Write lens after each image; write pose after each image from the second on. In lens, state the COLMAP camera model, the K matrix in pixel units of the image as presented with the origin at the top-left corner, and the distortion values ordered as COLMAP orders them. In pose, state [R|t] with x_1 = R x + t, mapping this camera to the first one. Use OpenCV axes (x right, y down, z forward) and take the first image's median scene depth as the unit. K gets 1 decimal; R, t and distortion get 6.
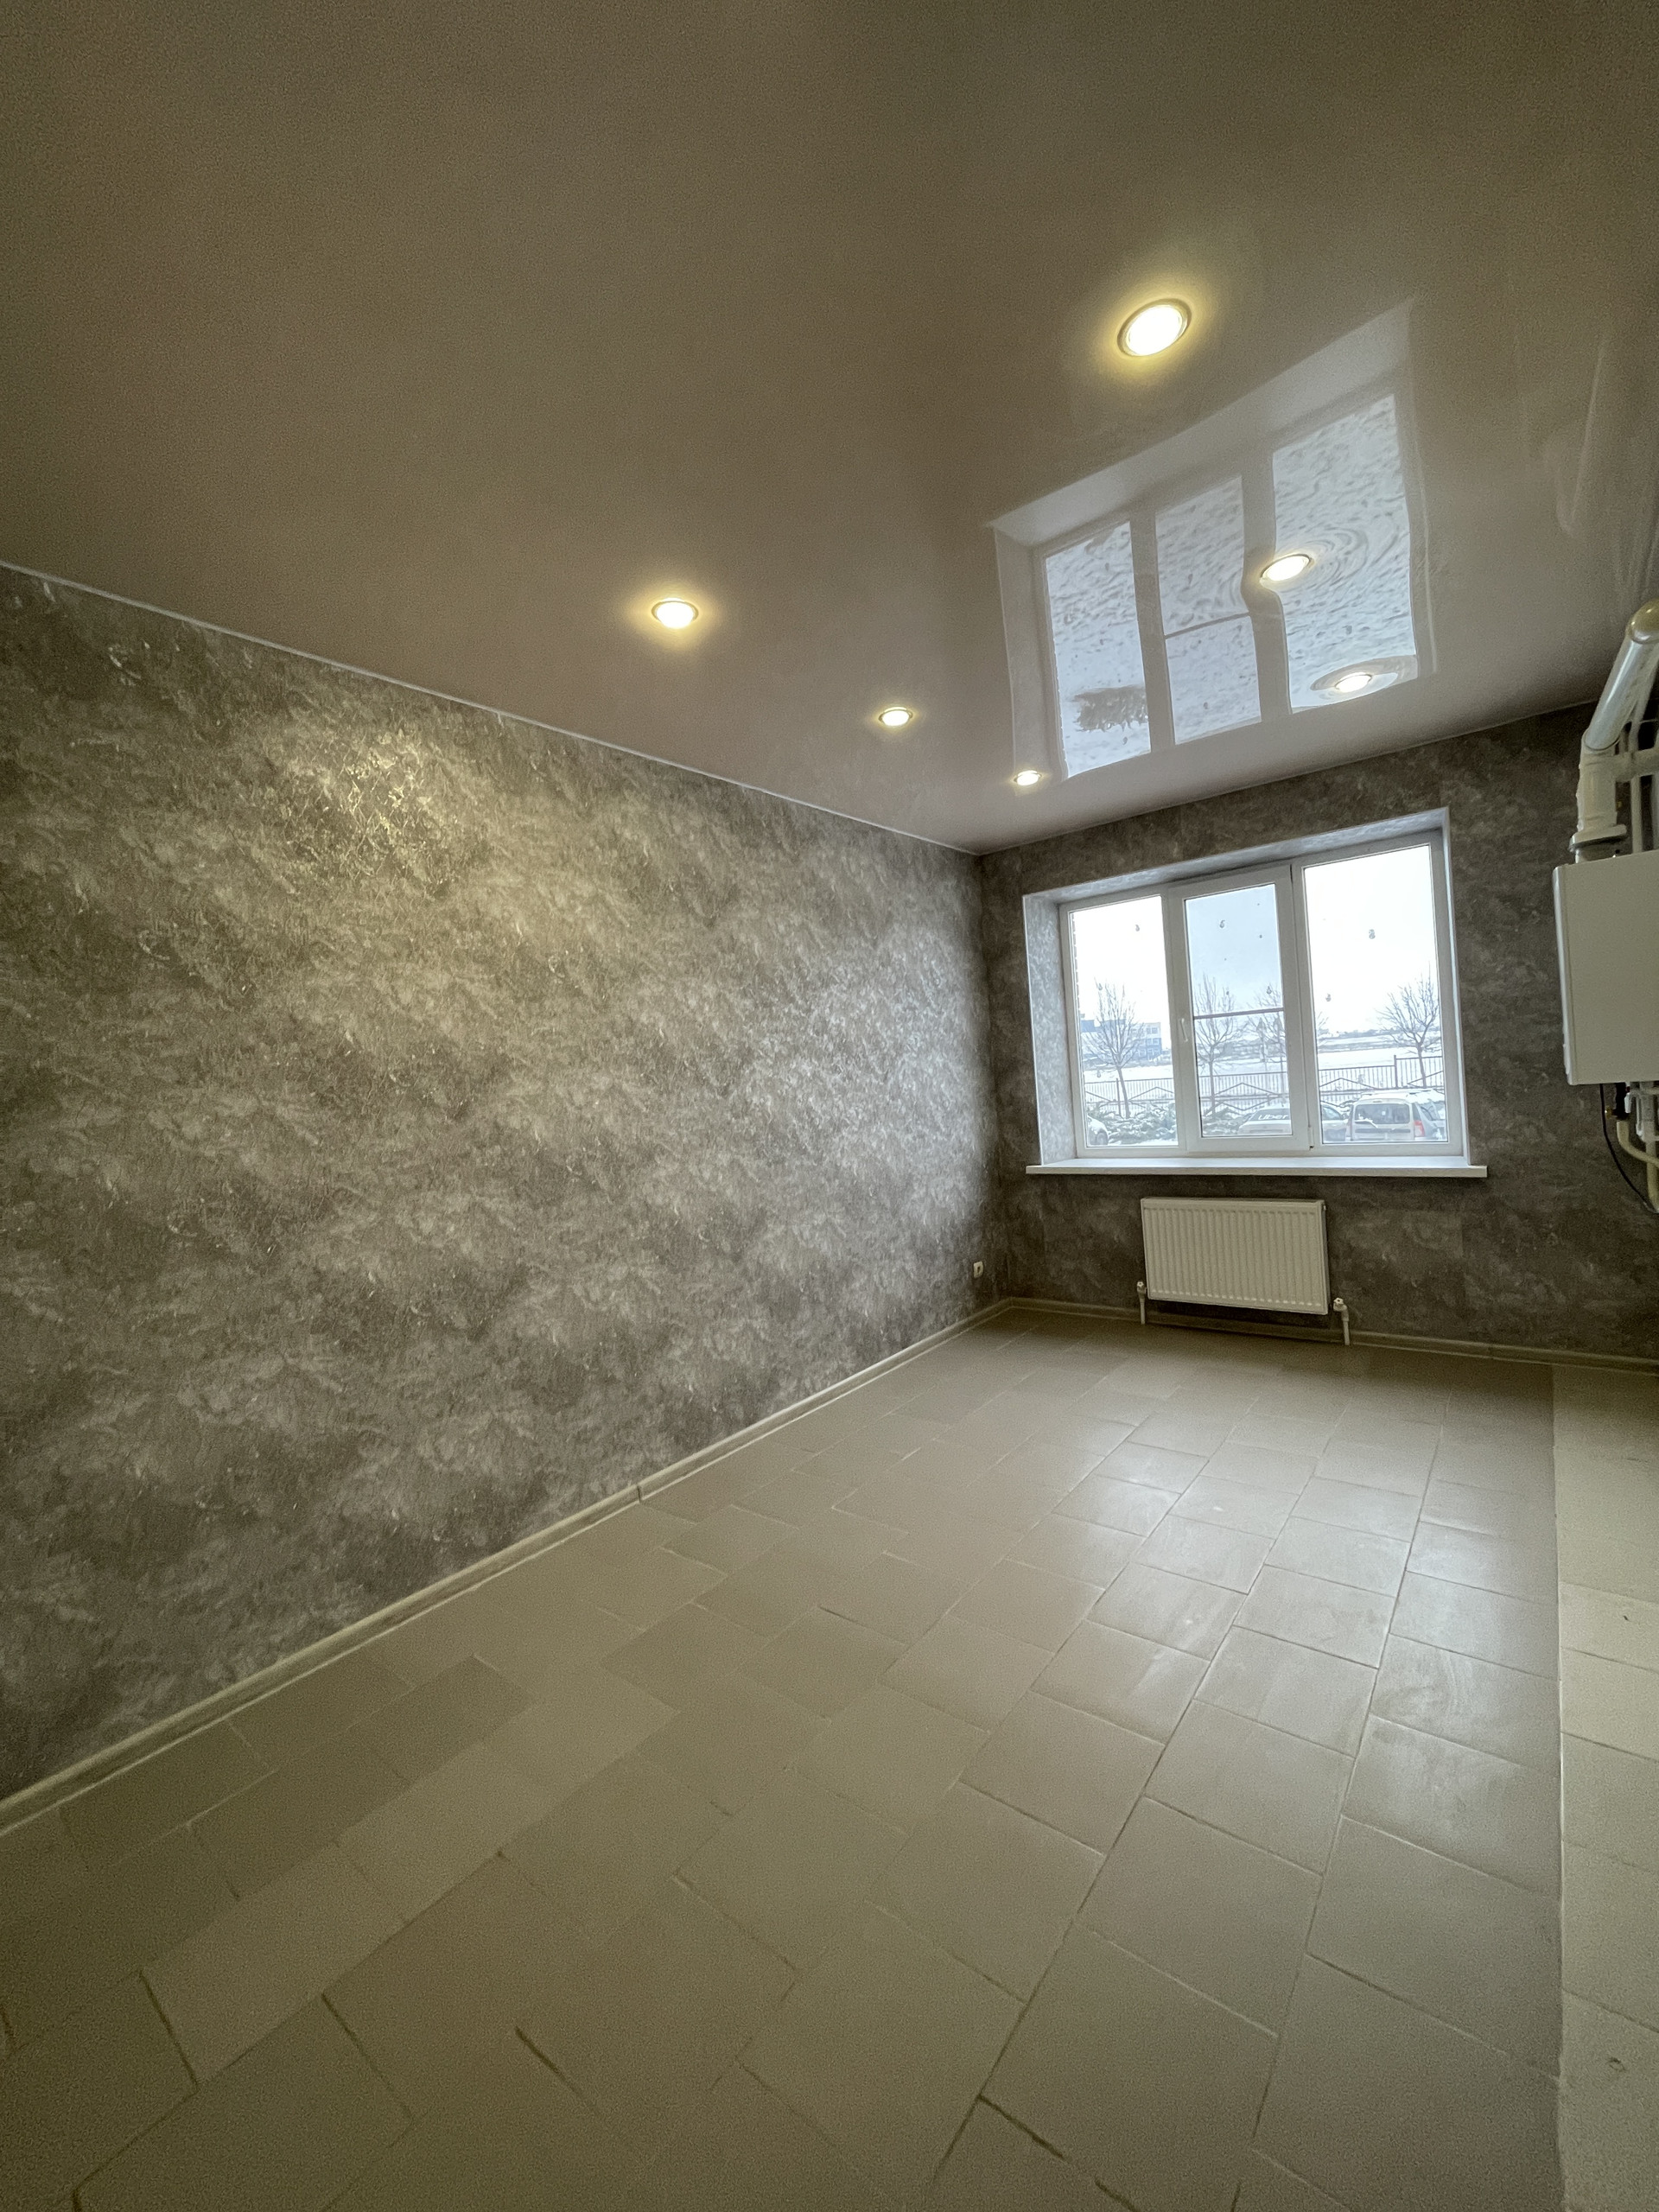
lens RADIAL K [[898.6, 0, 830.2], [0, 898.6, 1103.3], [0, 0, 1]] dist [-0.000692, -0.000367]
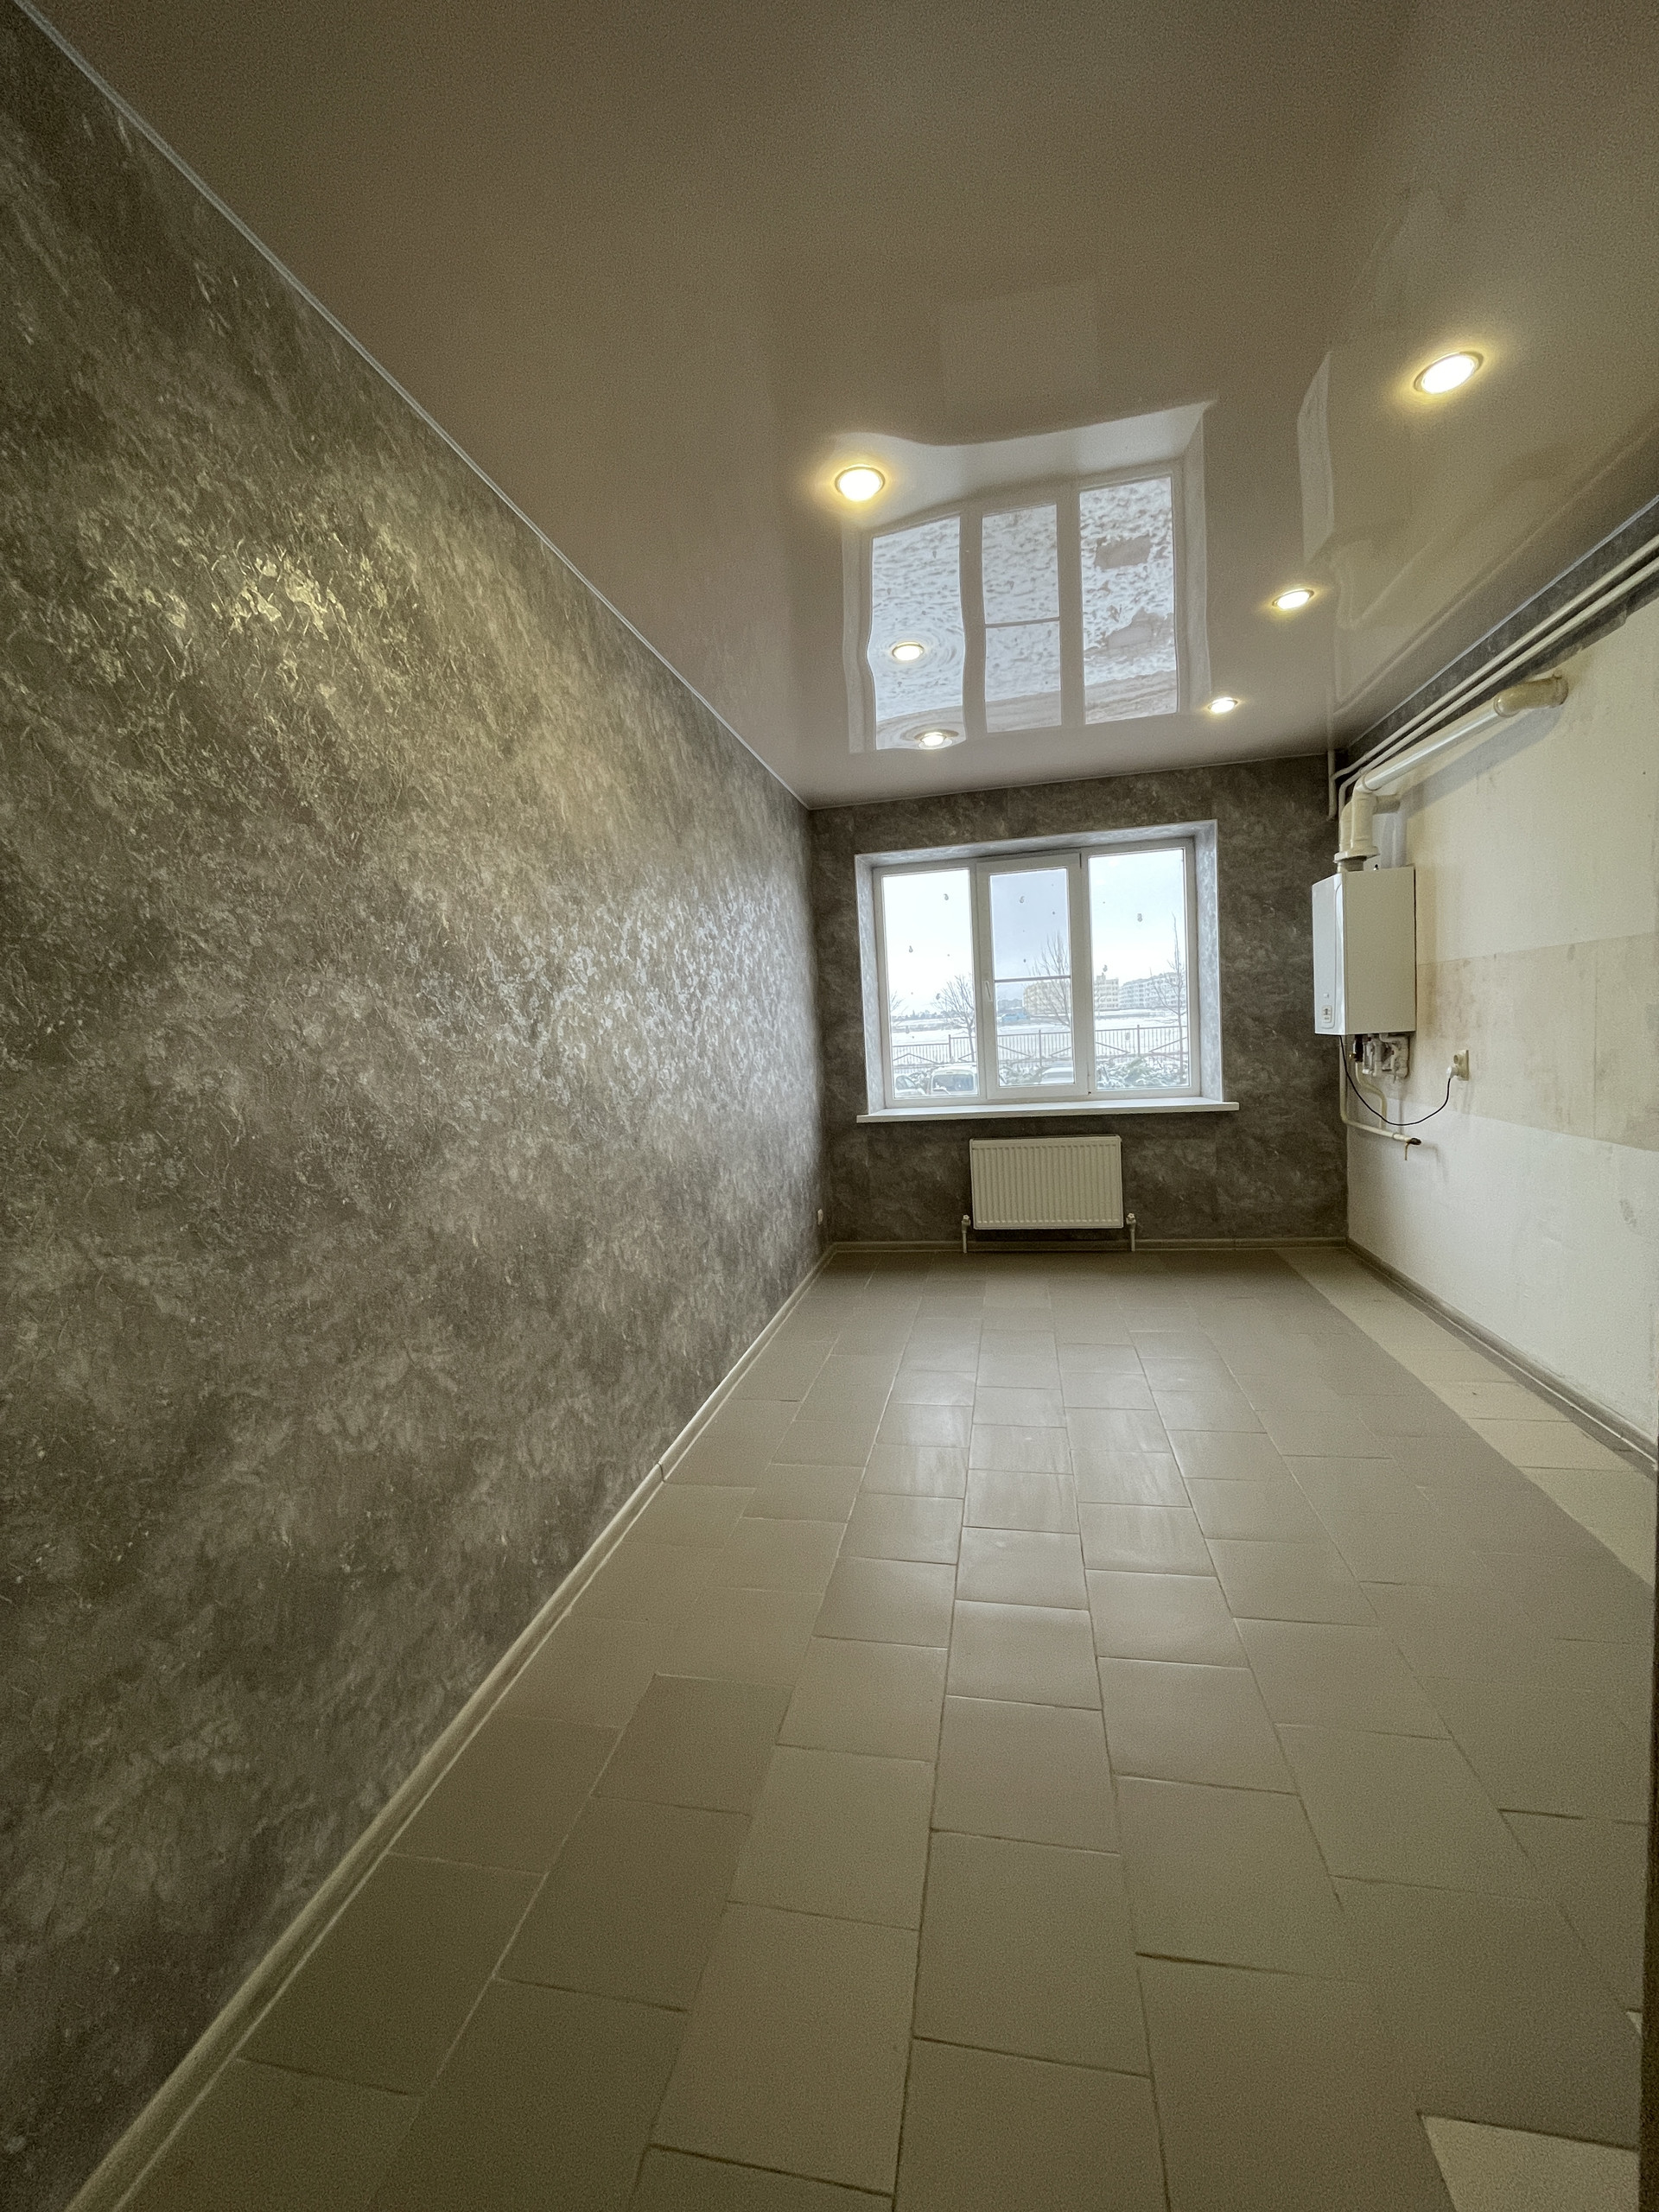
lens RADIAL K [[898.6, 0, 808.9], [0, 898.6, 1105.9], [0, 0, 1]] dist [-0.000692, -0.000367]
pose [[0.887565, -0.012643, 0.460510, -0.413777], [-0.000049, 0.999621, 0.027537, 0.039470], [-0.460683, -0.024464, 0.887227, 0.129978]]
